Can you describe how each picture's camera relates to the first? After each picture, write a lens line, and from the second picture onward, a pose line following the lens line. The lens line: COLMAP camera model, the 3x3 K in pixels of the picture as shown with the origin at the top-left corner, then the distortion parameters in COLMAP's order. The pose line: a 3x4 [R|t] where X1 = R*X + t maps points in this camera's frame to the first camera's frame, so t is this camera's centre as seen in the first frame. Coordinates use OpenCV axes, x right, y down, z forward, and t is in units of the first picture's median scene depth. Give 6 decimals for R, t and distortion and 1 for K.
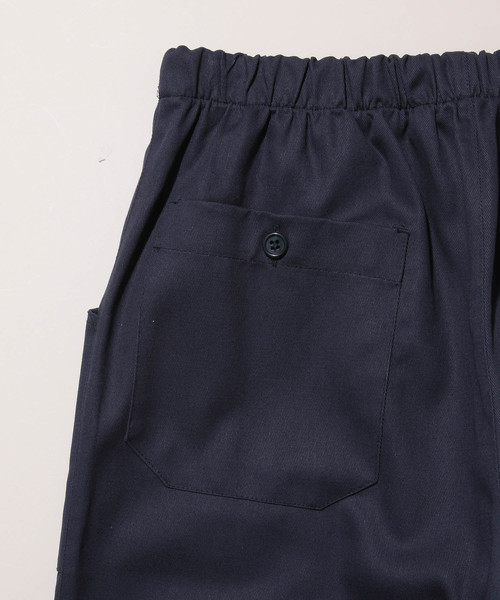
lens RADIAL K [[1333.5, 0, 250.0], [0, 1333.5, 300.0], [0, 0, 1]] dist [-0.096614, -0.278891]
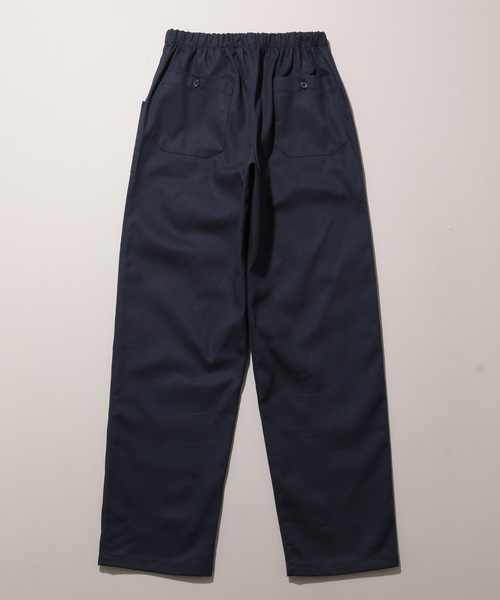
lens RADIAL K [[1333.5, 0, 250.0], [0, 1333.5, 300.0], [0, 0, 1]] dist [-0.096614, -0.278891]
pose [[0.999253, 0.029609, 0.024845, 0.089308], [-0.026172, 0.991323, -0.128818, 0.969012], [-0.028443, 0.128071, 0.991357, -2.399569]]
